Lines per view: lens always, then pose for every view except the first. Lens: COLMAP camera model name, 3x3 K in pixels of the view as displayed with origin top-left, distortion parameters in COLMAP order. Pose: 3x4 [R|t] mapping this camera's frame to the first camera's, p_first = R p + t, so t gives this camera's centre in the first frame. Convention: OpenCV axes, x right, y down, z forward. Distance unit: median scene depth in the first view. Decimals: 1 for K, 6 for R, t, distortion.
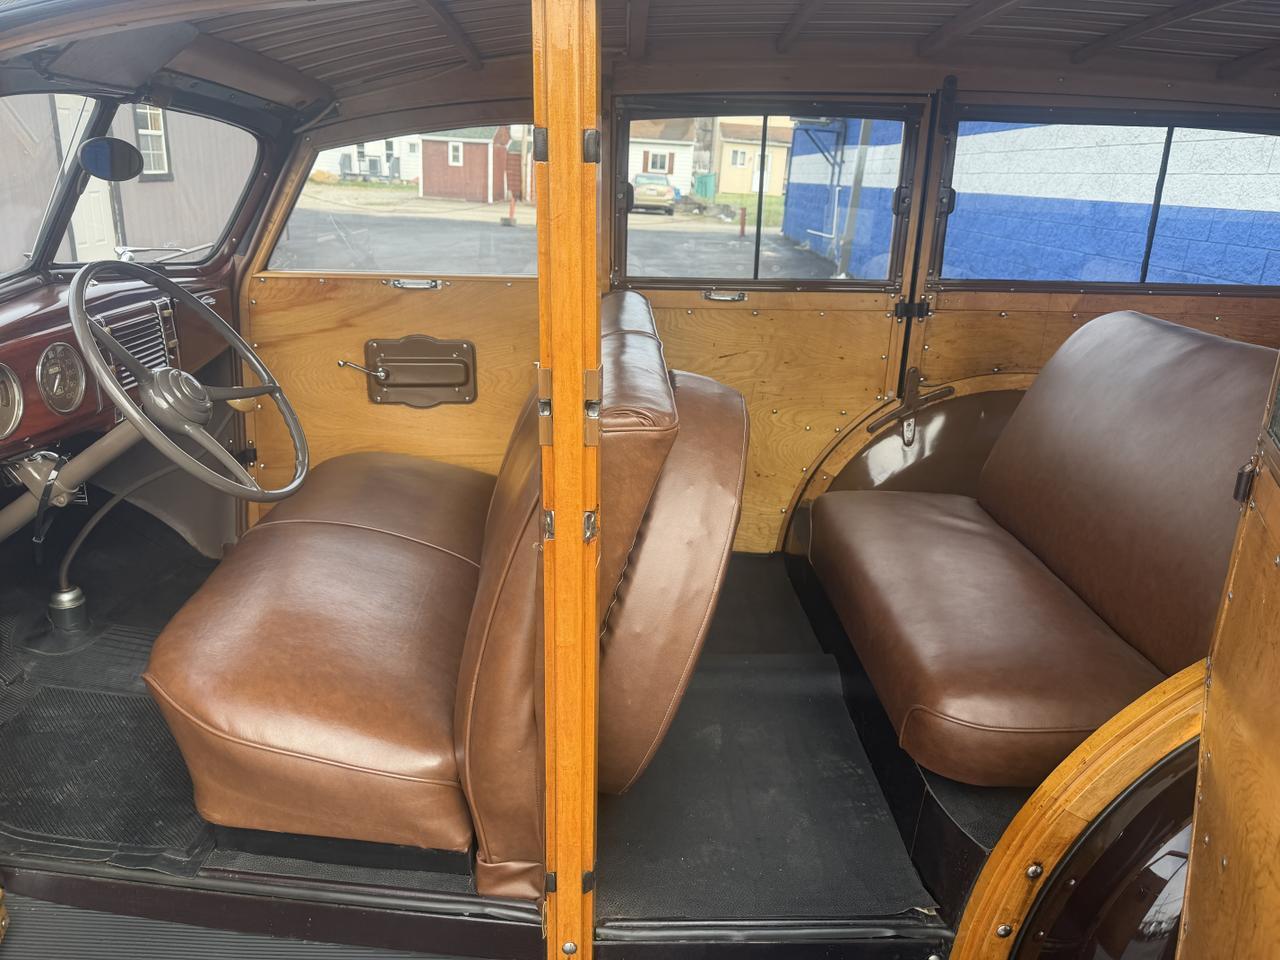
lens RADIAL K [[934.1, 0, 621.4], [0, 934.1, 488.7], [0, 0, 1]] dist [-0.006340, -0.003819]
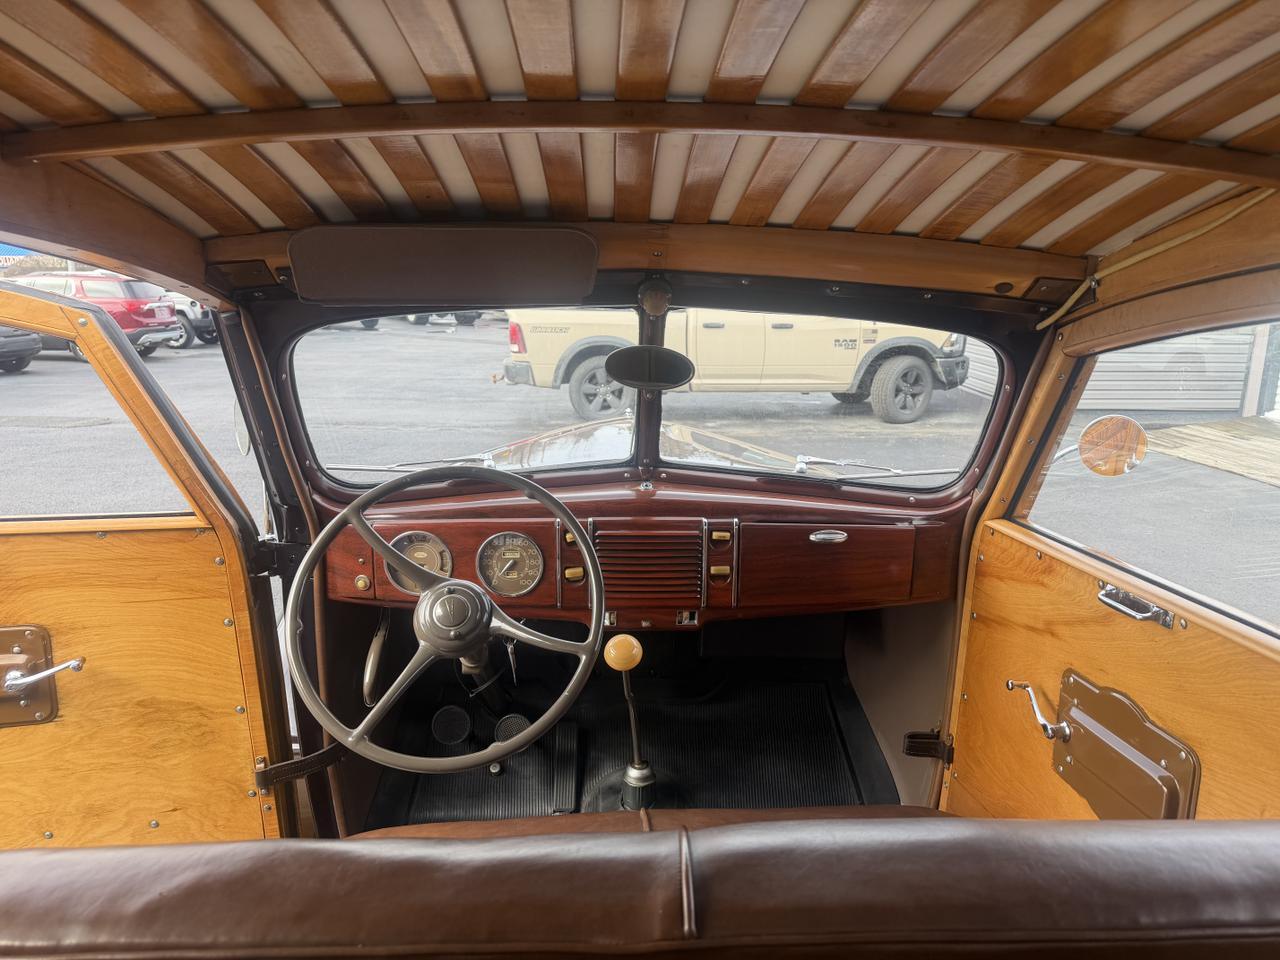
lens RADIAL K [[881.7, 0, 638.8], [0, 881.7, 473.5], [0, 0, 1]] dist [0.030815, -0.003540]
pose [[0.030268, 0.159047, -0.986807, 0.252795], [-0.324297, 0.935415, 0.140817, -0.270617], [0.945471, 0.315756, 0.079891, 0.684125]]
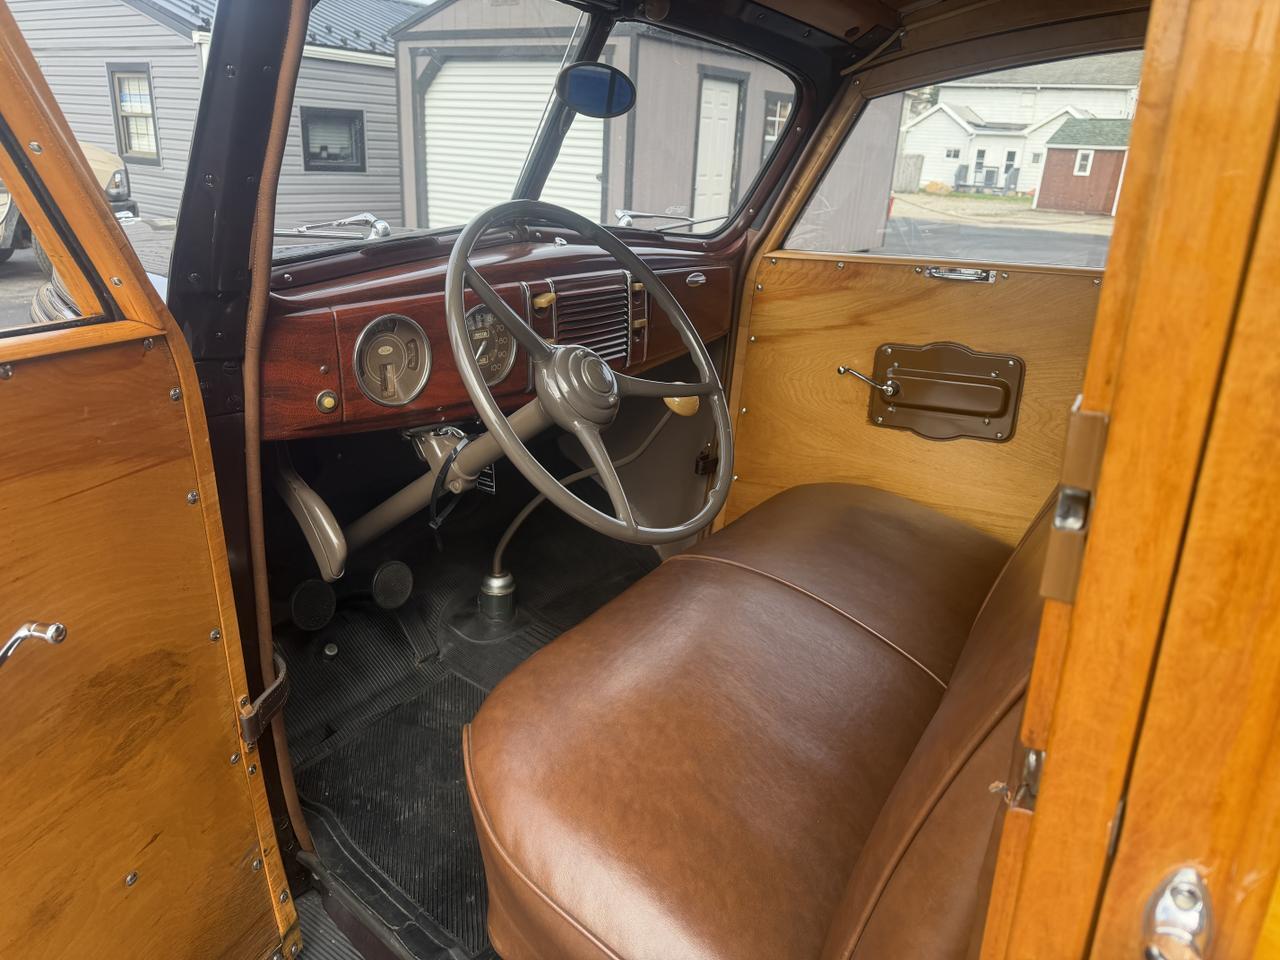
lens RADIAL K [[899.0, 0, 633.3], [0, 899.0, 500.9], [0, 0, 1]] dist [0.115657, -0.181627]
pose [[0.825407, 0.188699, -0.532068, -0.012779], [-0.186093, 0.980751, 0.059136, -0.036077], [0.532985, 0.050203, 0.844634, 0.251147]]
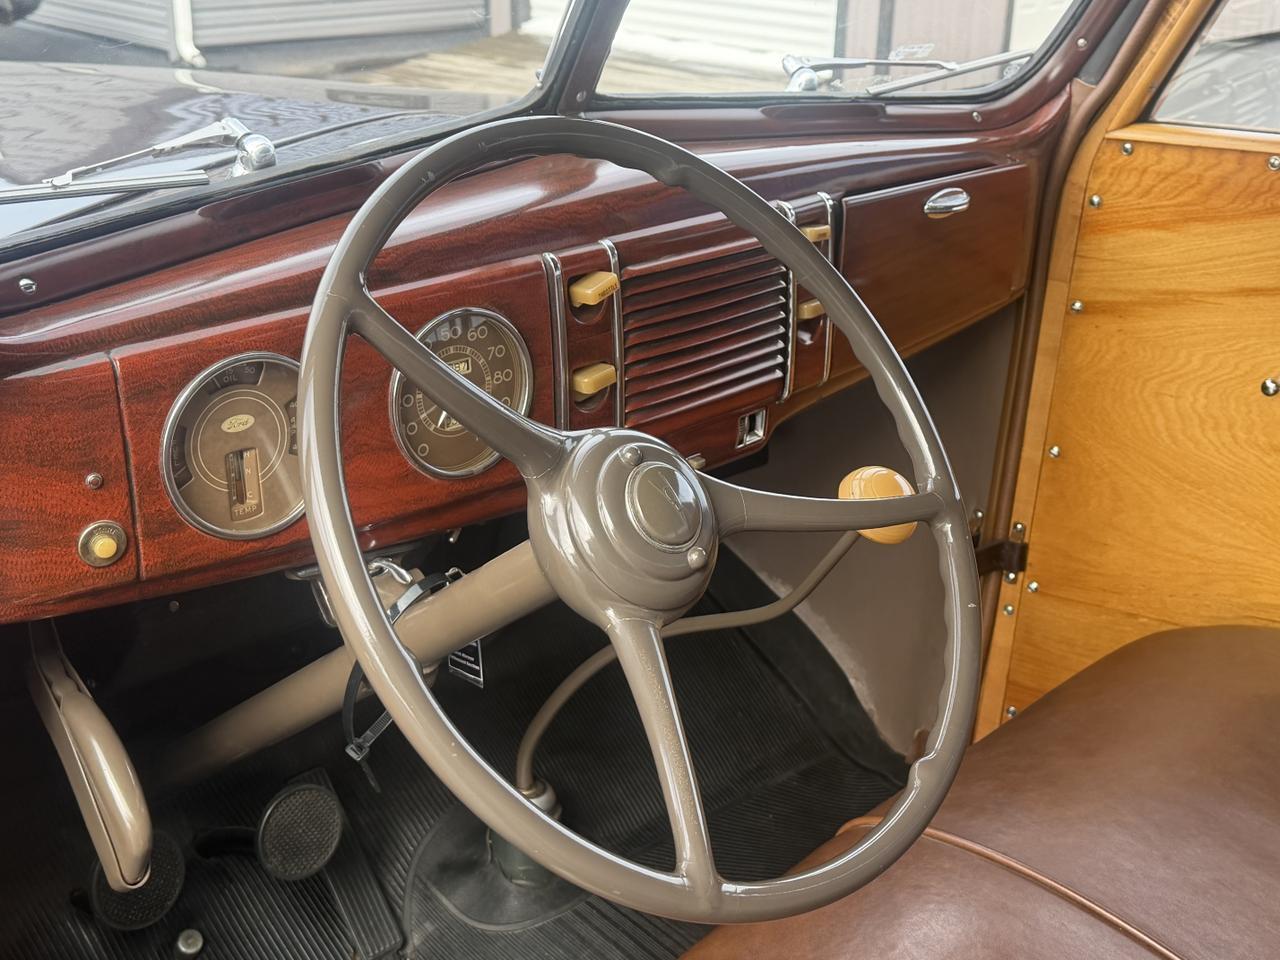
lens RADIAL K [[1597.3, 0, 634.7], [0, 1597.3, 502.1], [0, 0, 1]] dist [0.226904, -0.478984]
pose [[0.722998, 0.223197, -0.653802, -0.048275], [-0.201822, 0.973327, 0.109095, -0.109924], [0.660713, 0.053076, 0.748760, 0.348283]]
